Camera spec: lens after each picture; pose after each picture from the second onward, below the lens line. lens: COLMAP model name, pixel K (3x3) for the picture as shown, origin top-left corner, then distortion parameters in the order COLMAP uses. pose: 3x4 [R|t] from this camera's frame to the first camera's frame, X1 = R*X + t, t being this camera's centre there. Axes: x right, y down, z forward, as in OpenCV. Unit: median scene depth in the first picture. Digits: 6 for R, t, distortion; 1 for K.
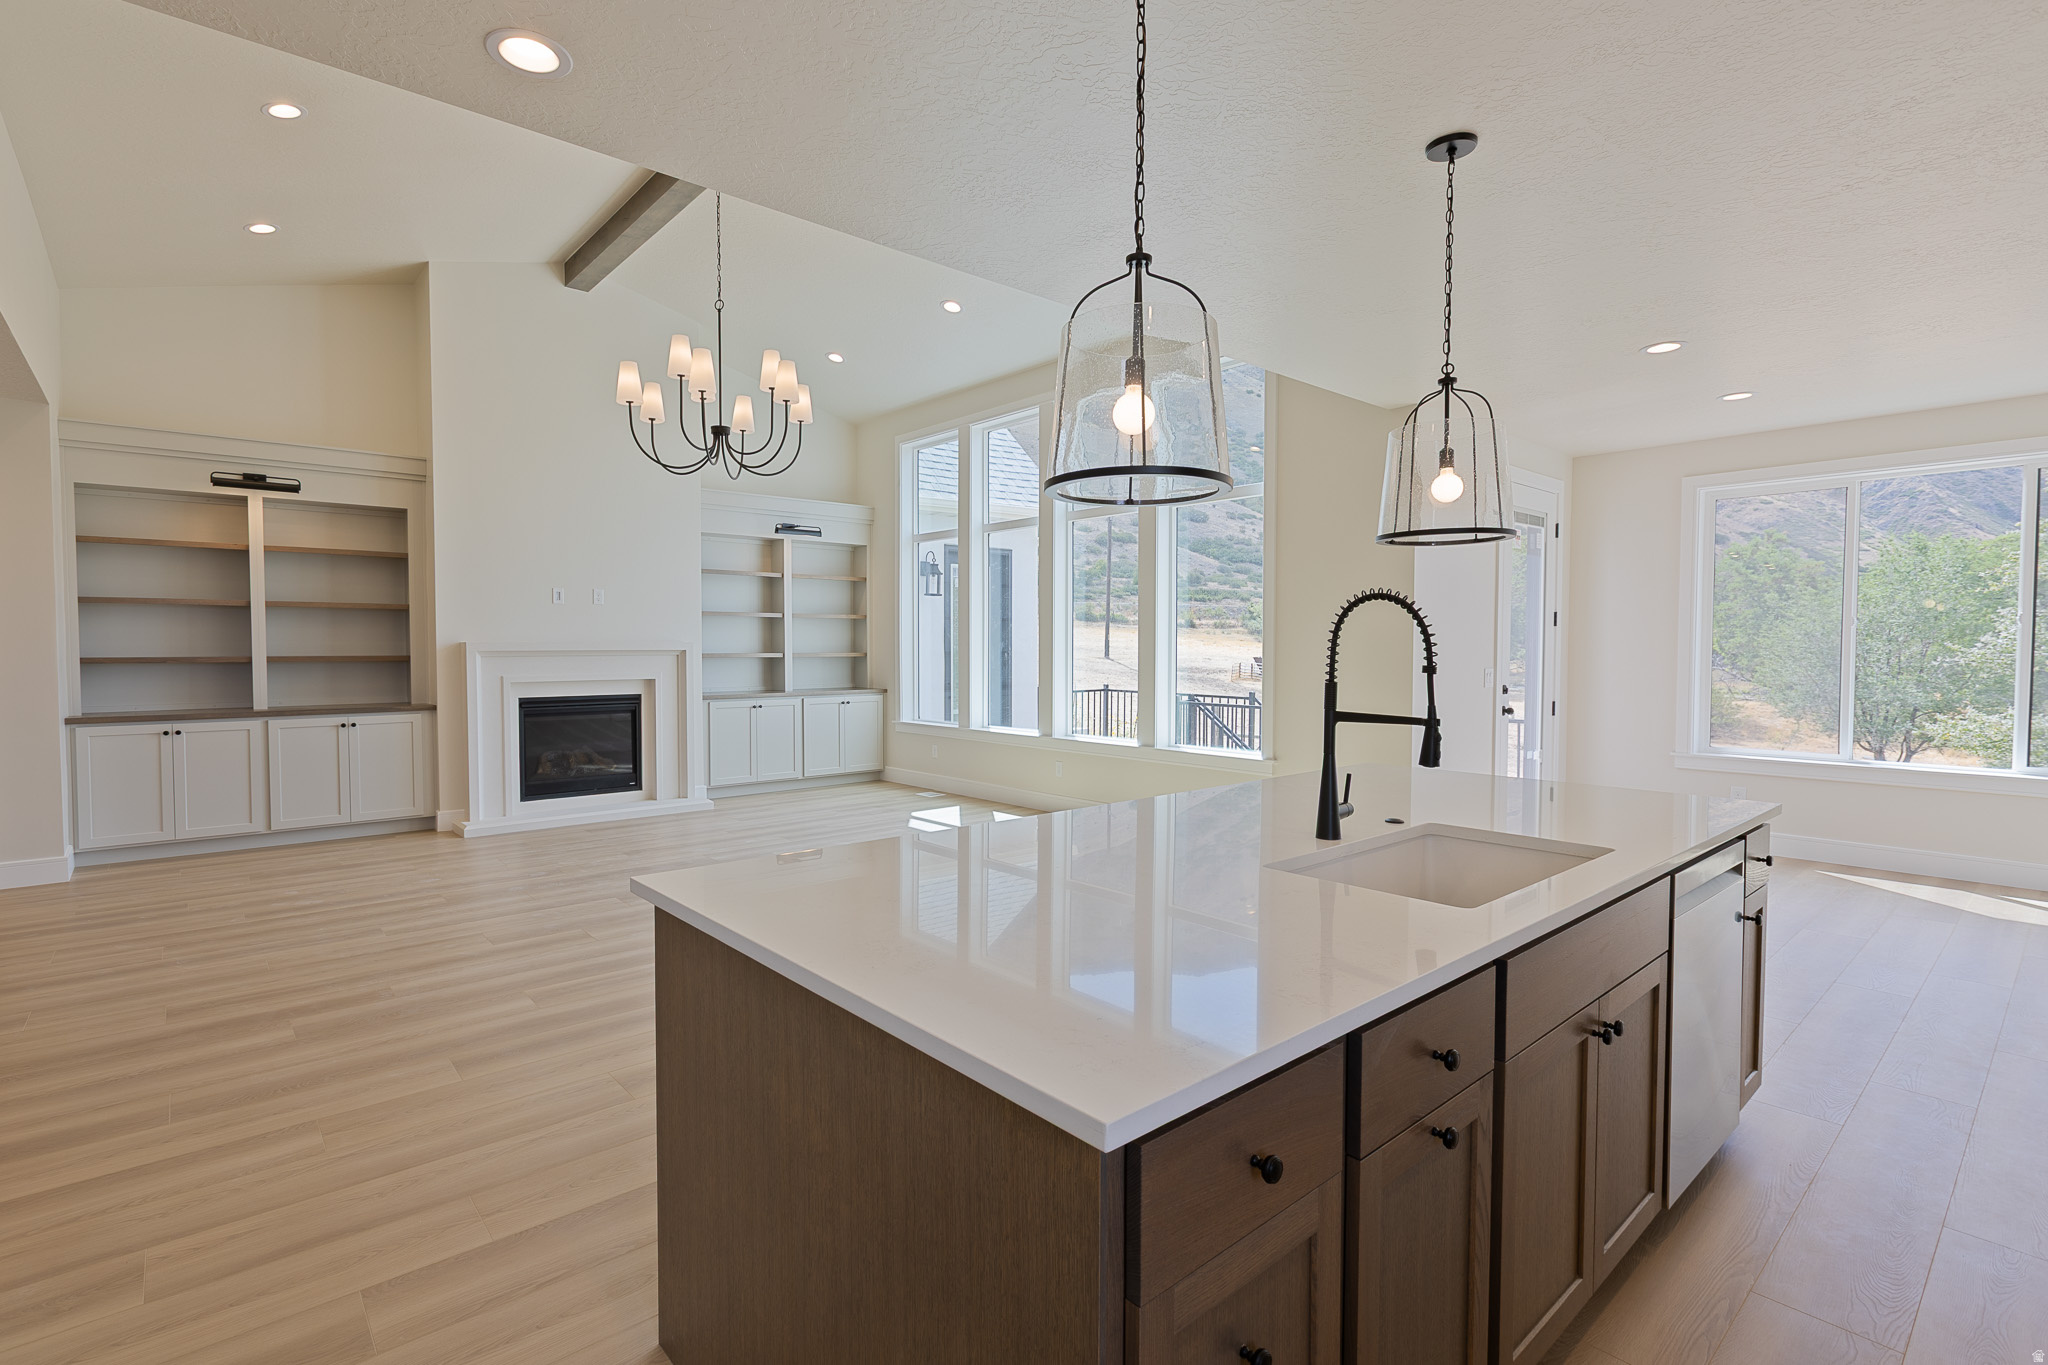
lens RADIAL K [[937.9, 0, 1002.5], [0, 937.9, 677.5], [0, 0, 1]] dist [0.000629, 0.000244]
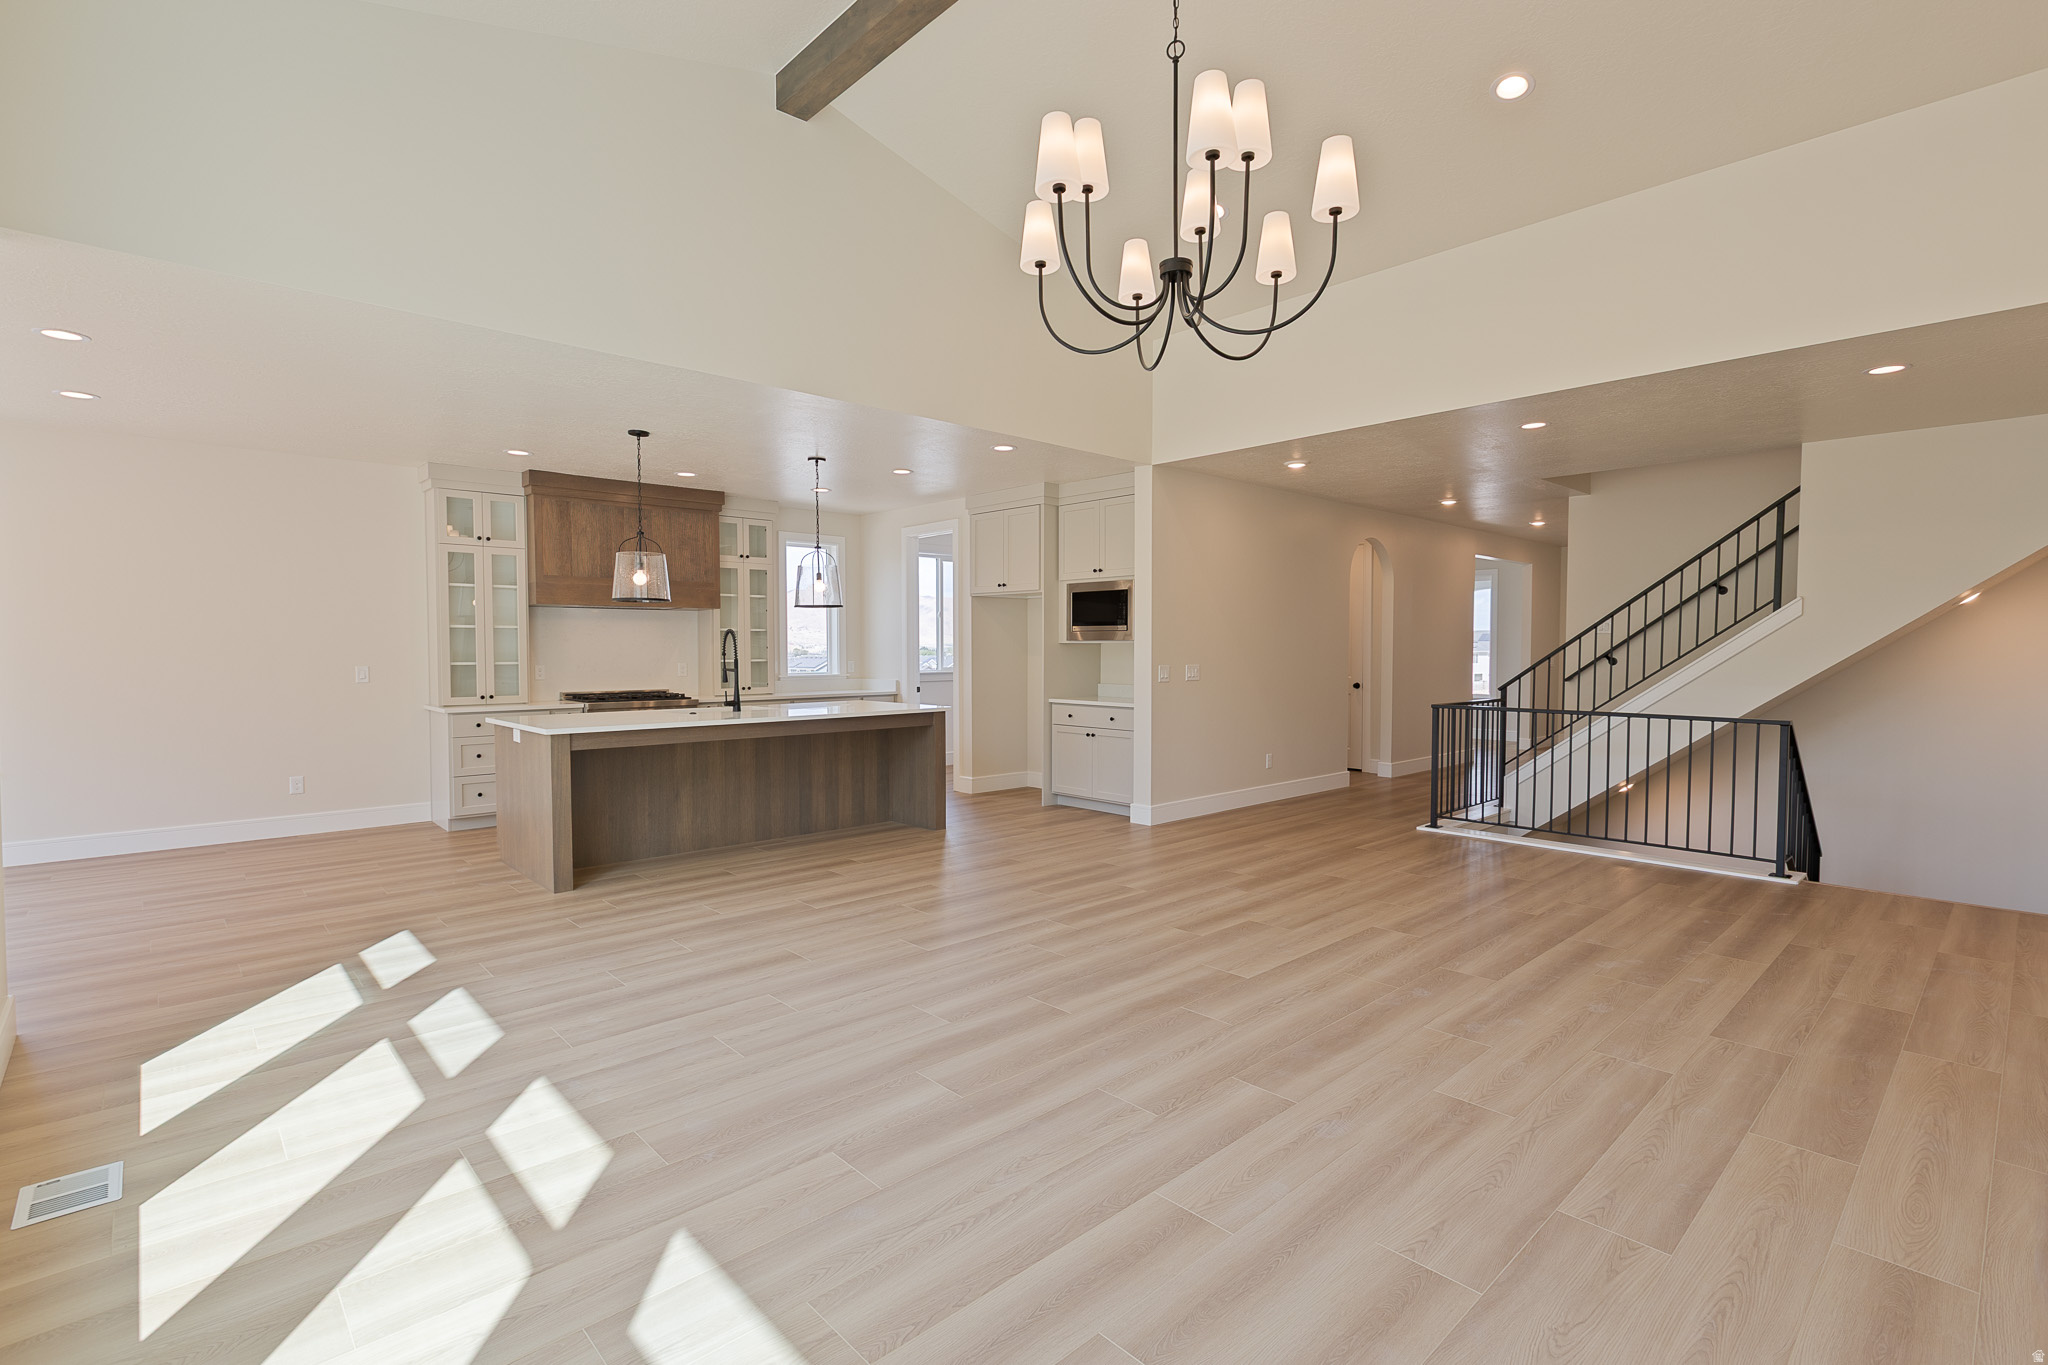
lens RADIAL K [[946.9, 0, 1024.0], [0, 946.9, 682.5], [0, 0, 1]] dist [0.001803, 0.000220]
pose [[-0.999214, -0.001055, -0.039615, -0.261518], [-0.003829, 0.997537, 0.070031, -0.079379], [0.039444, 0.070128, -0.996758, 2.347995]]
